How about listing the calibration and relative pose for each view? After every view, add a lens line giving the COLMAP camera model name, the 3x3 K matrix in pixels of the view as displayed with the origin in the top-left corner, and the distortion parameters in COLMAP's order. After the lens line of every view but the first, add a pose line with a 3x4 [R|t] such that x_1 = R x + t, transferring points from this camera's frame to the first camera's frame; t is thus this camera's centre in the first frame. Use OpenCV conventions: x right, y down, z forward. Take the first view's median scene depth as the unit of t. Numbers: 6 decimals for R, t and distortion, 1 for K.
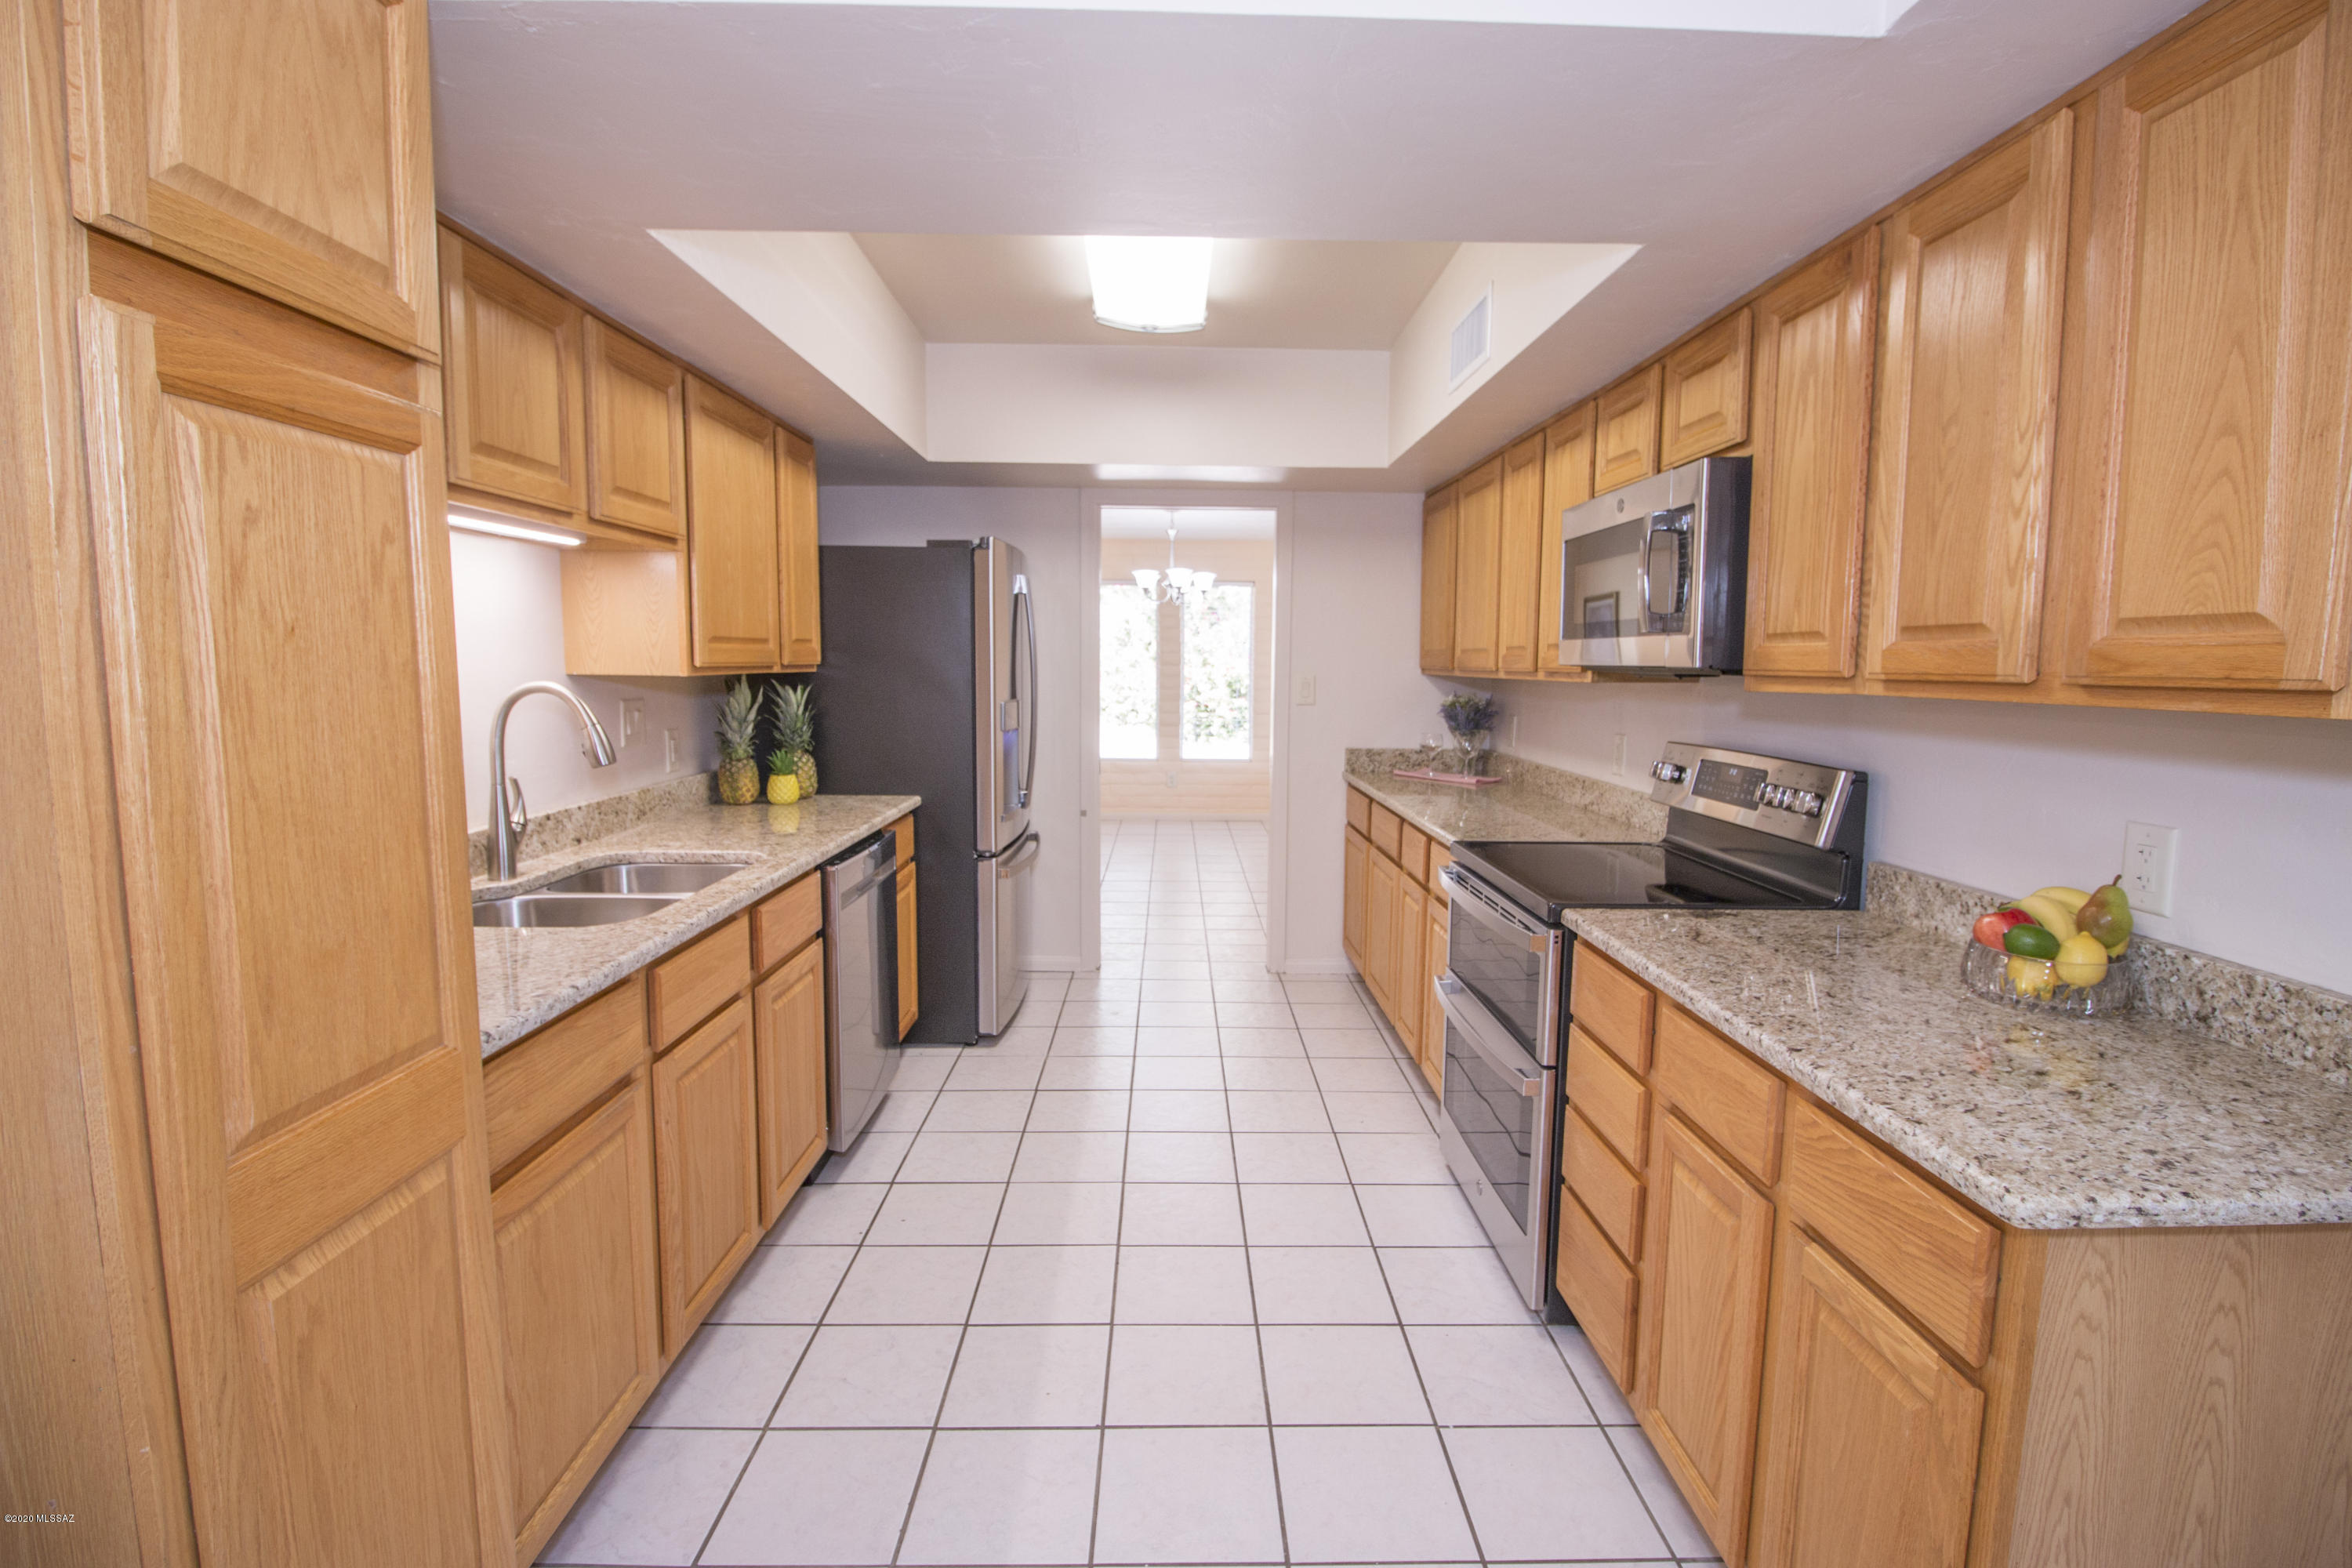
lens RADIAL K [[1081.0, 0, 1189.5], [0, 1081.0, 773.2], [0, 0, 1]] dist [0.000684, -0.012683]
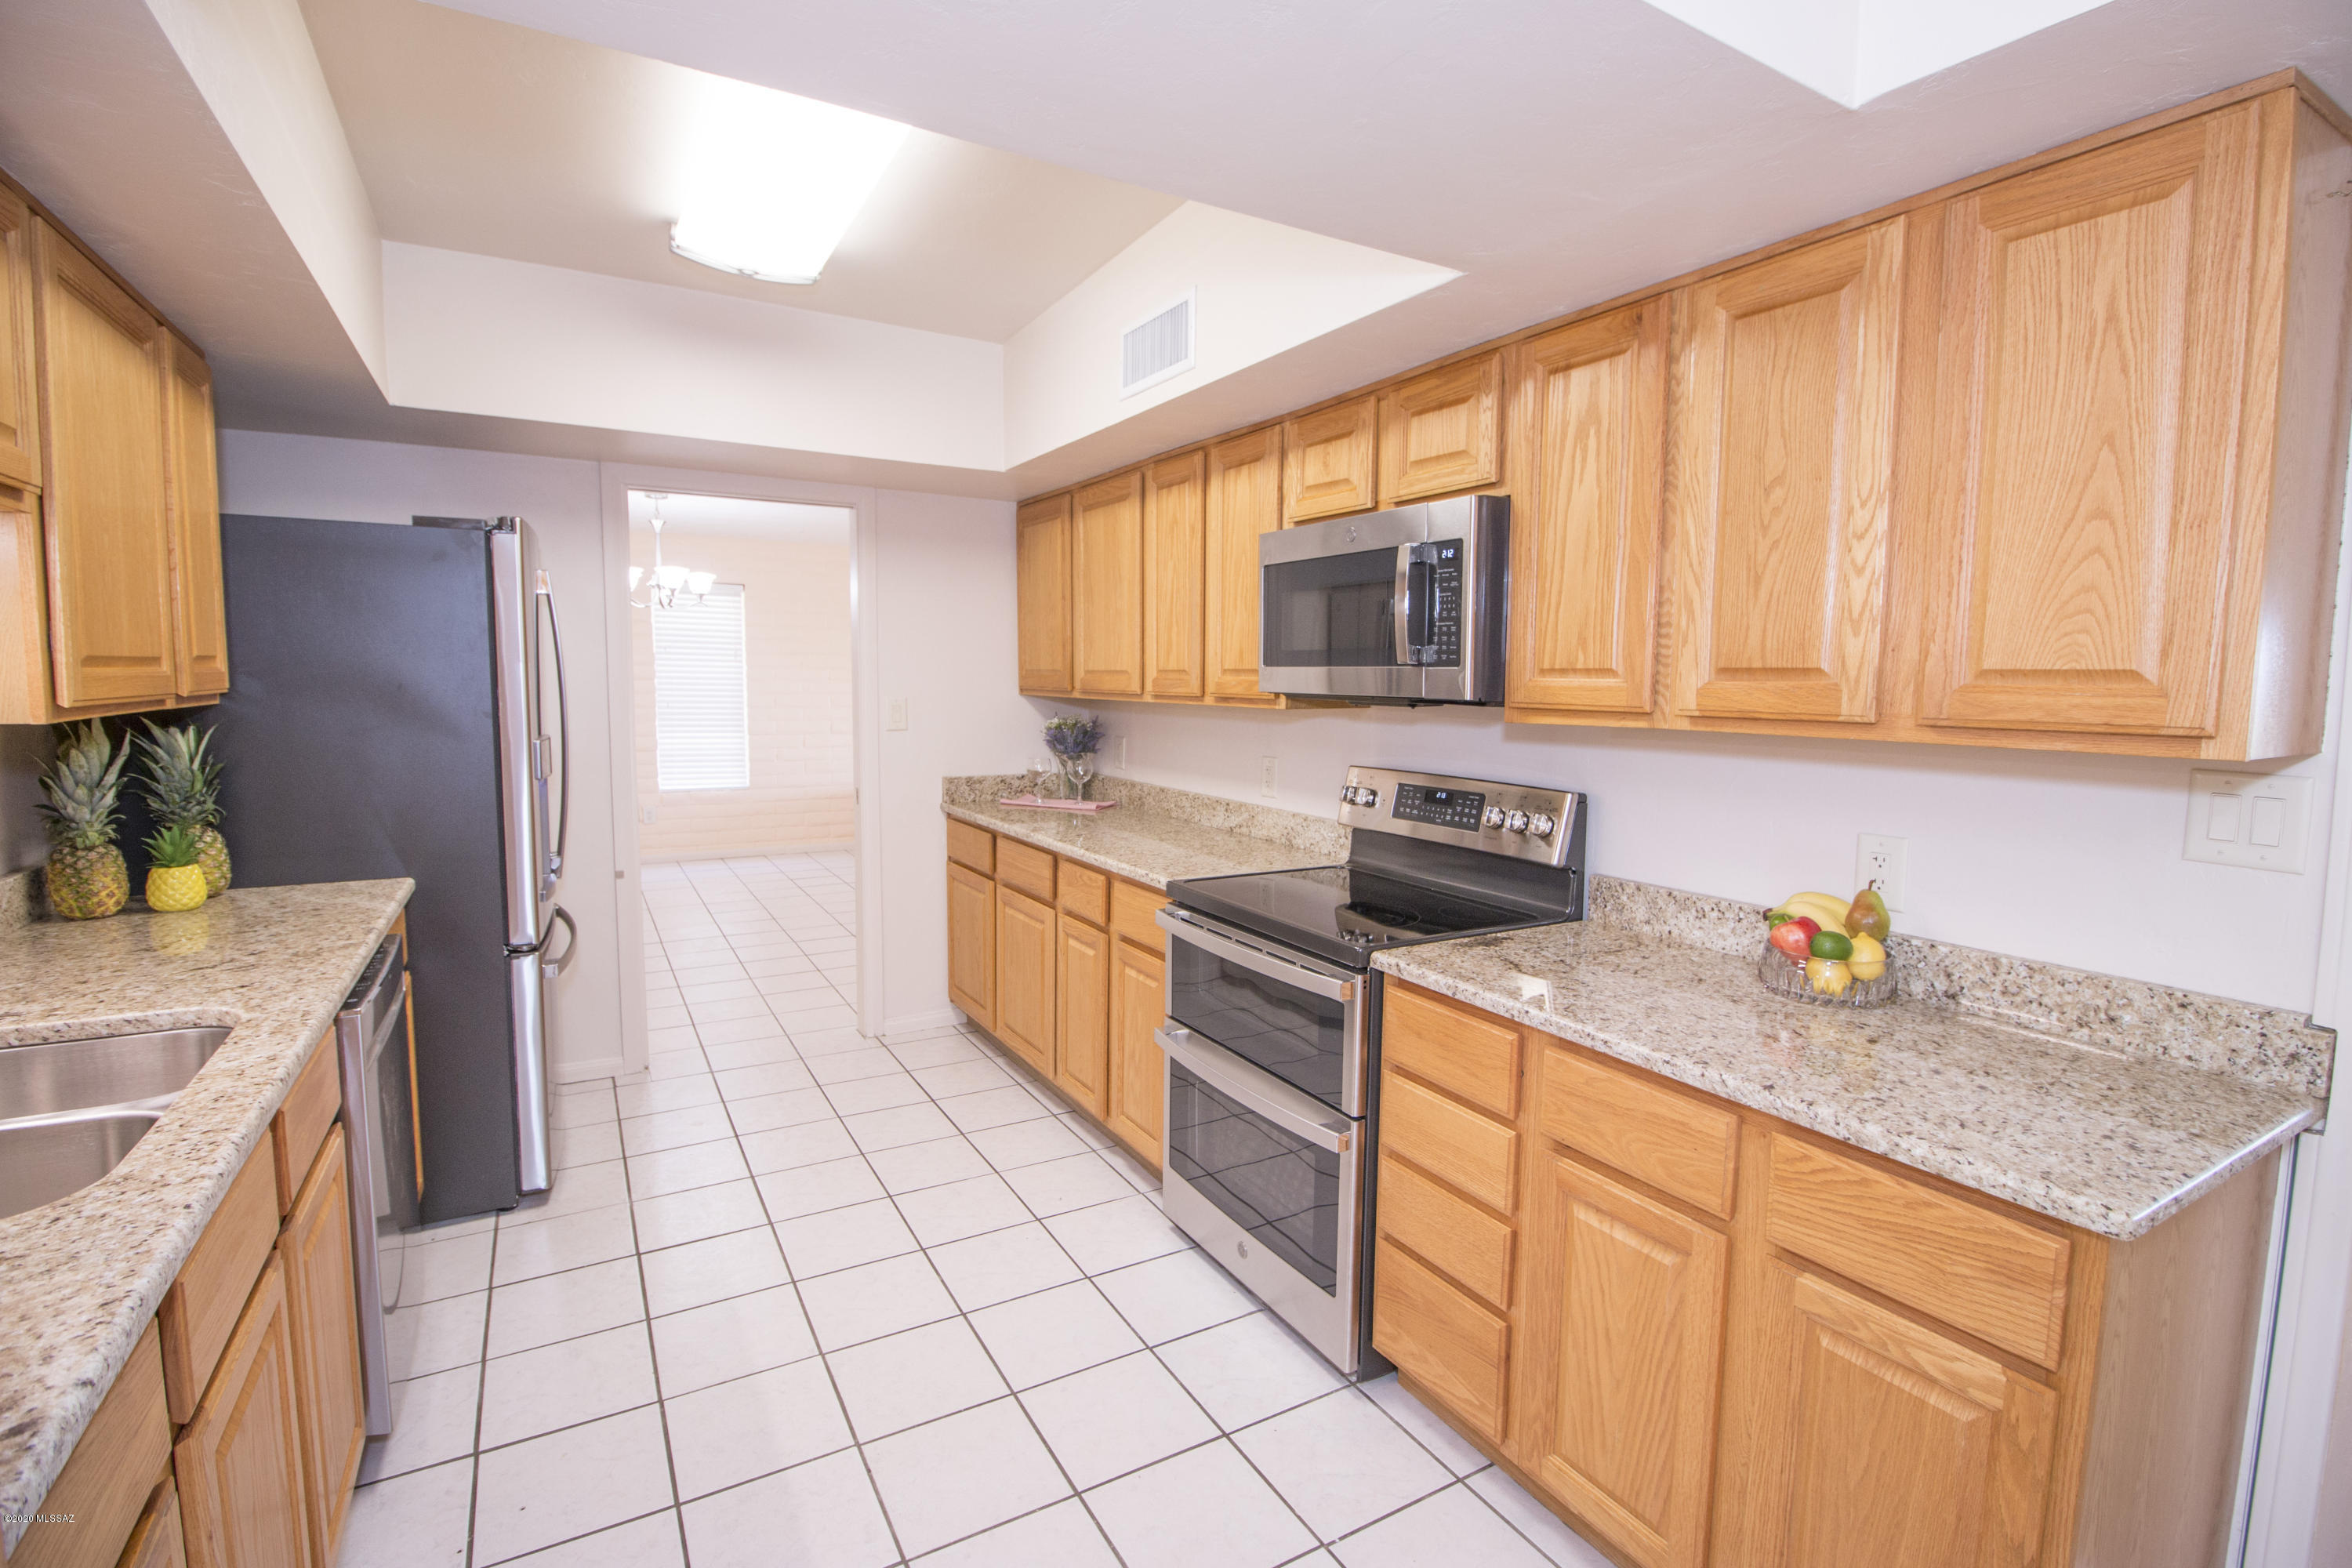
lens RADIAL K [[1085.0, 0, 1189.9], [0, 1085.0, 776.1], [0, 0, 1]] dist [0.002321, -0.014951]
pose [[0.872000, -0.044957, 0.487438, -0.330946], [0.047458, 0.998847, 0.007225, -0.058505], [-0.487200, 0.016832, 0.873128, 0.299296]]
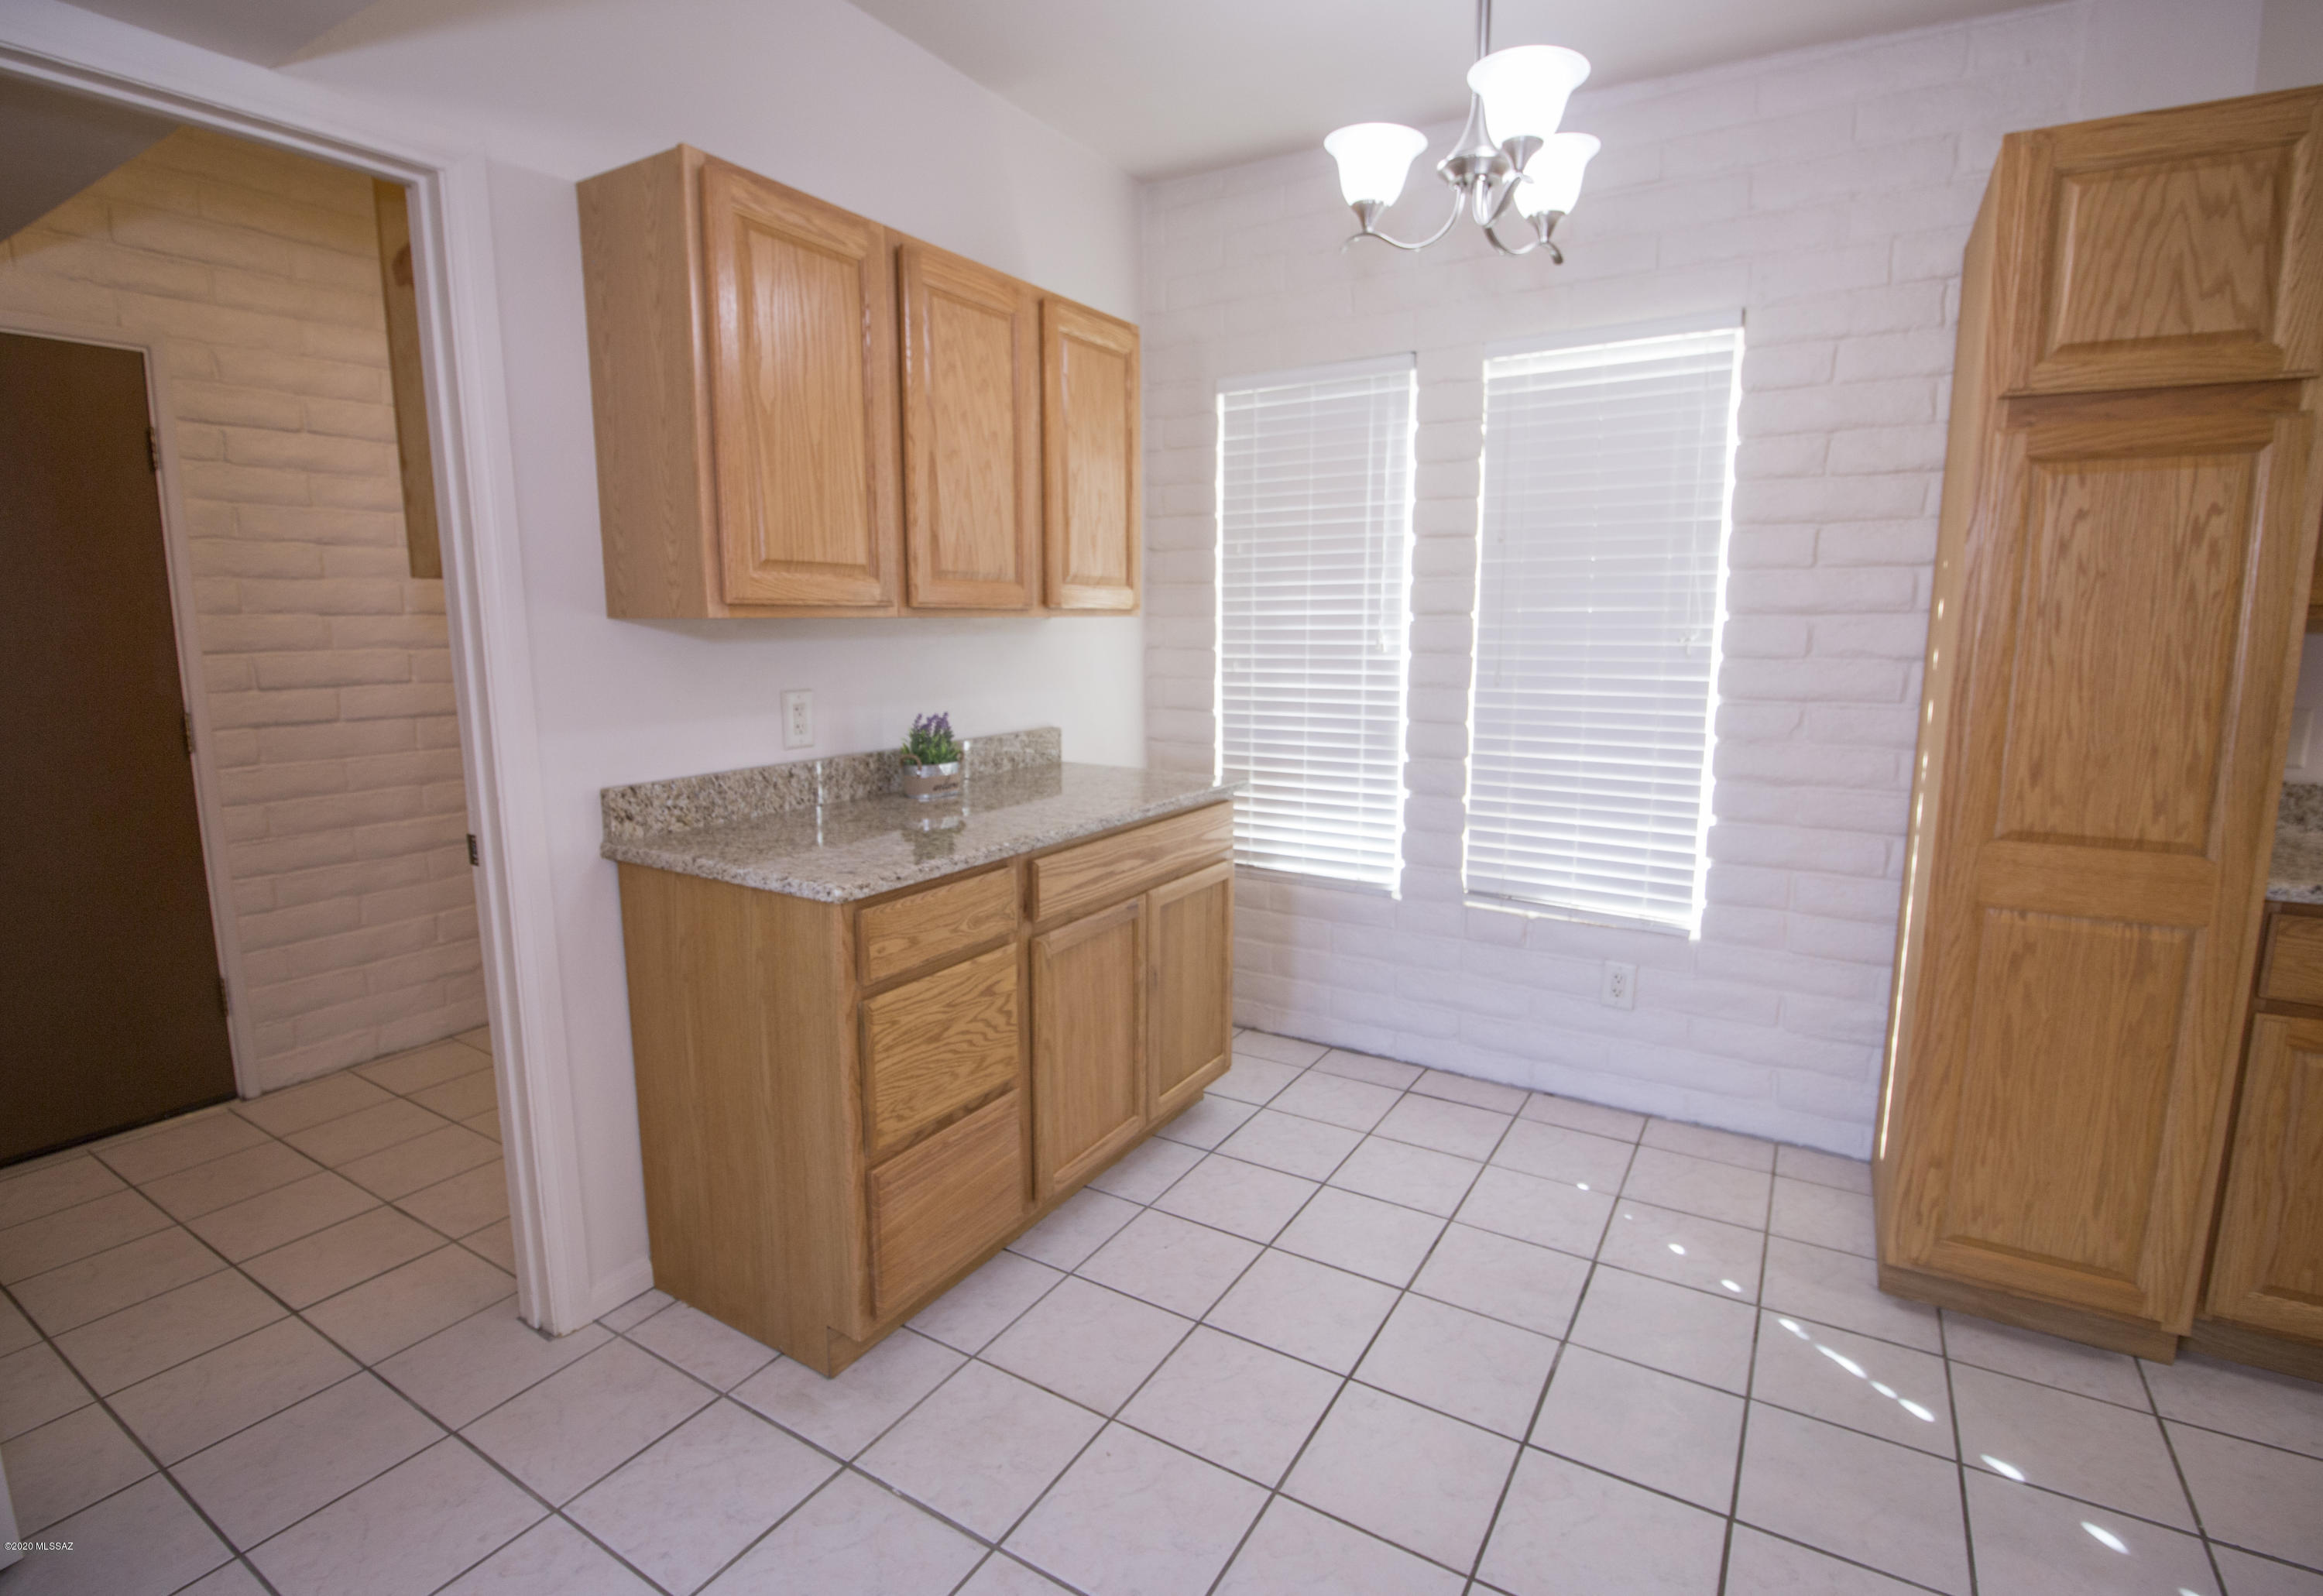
lens RADIAL K [[1100.5, 0, 1161.0], [0, 1100.5, 786.8], [0, 0, 1]] dist [-0.001525, -0.013494]
pose [[-0.541783, 0.116985, -0.832338, 0.939677], [-0.090195, 0.976457, 0.195950, -0.001411], [0.835665, 0.181235, -0.518476, 0.409617]]
